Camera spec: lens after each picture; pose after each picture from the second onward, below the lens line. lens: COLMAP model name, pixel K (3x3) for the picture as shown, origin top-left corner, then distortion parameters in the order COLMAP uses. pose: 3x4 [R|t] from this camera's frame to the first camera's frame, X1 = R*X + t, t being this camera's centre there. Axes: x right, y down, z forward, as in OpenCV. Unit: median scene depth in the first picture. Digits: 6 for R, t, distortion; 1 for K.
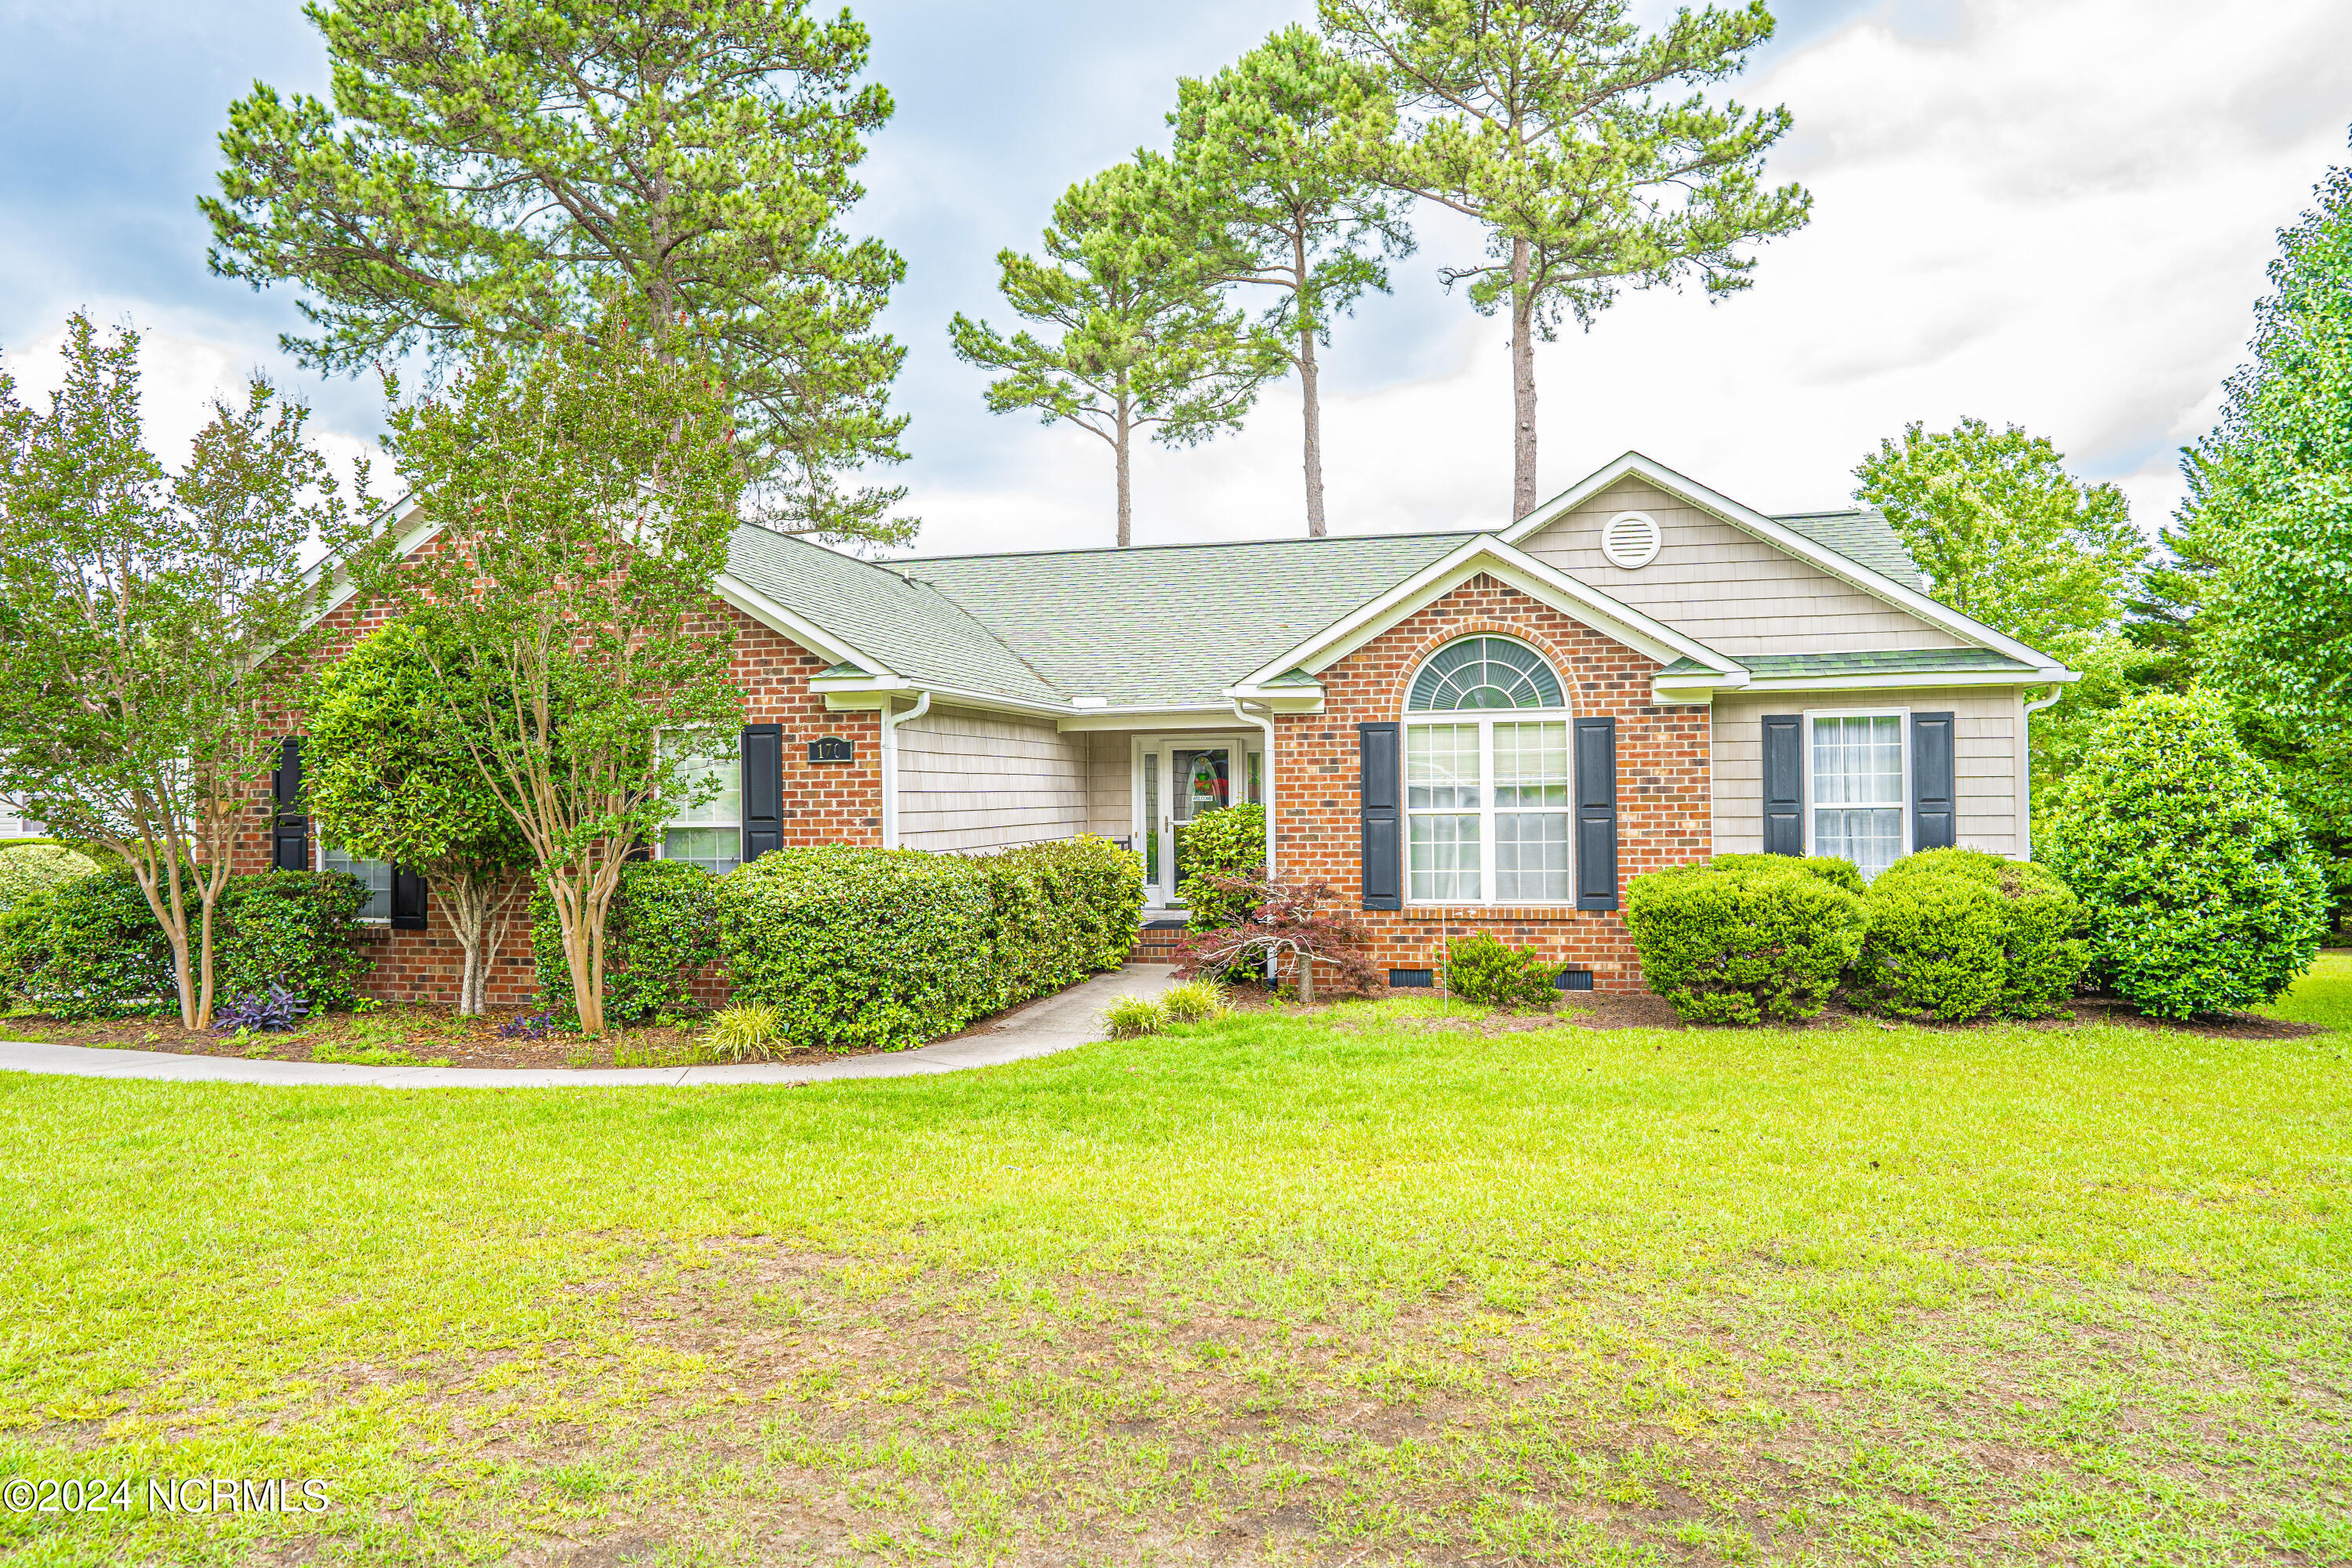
lens RADIAL K [[1578.3, 0, 1176.0], [0, 1578.3, 784.0], [0, 0, 1]] dist [0.001770, 0.000226]
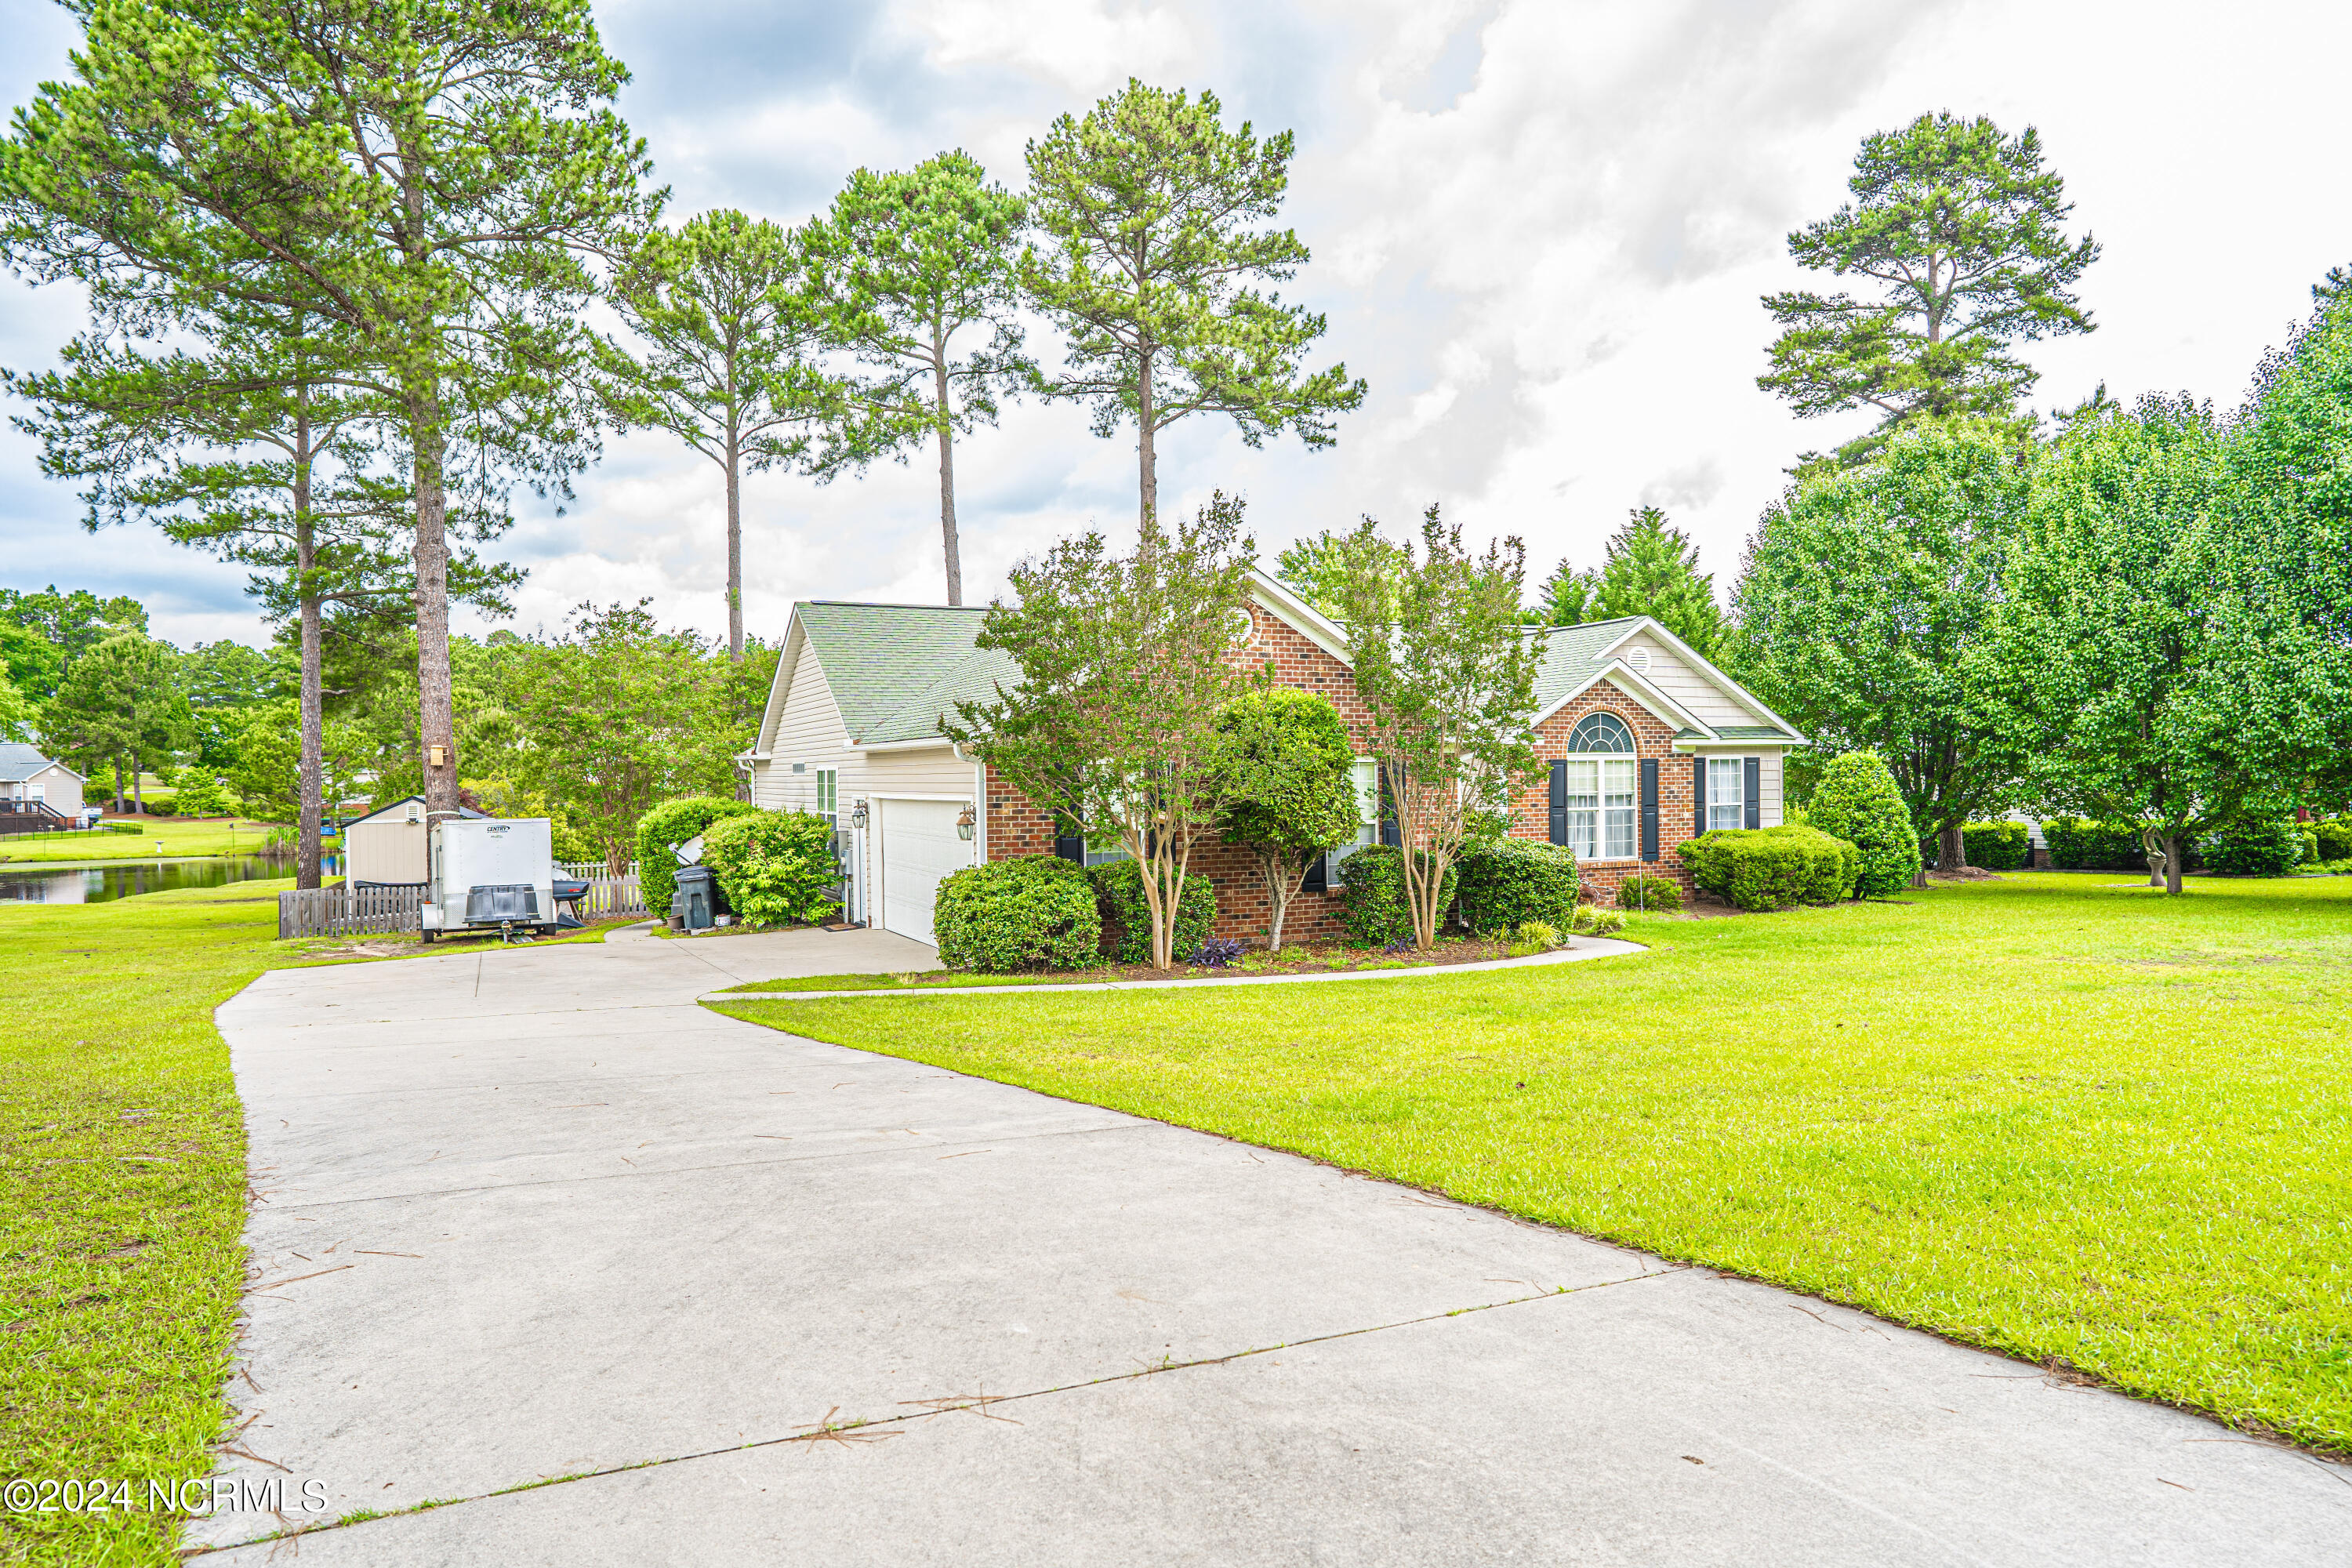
lens RADIAL K [[1578.3, 0, 1176.0], [0, 1578.3, 784.0], [0, 0, 1]] dist [0.001770, 0.000226]
pose [[0.788690, -0.001540, 0.614790, -1.324706], [-0.007003, 0.999909, 0.011488, -0.029248], [-0.614752, -0.013366, 0.788607, -0.138175]]
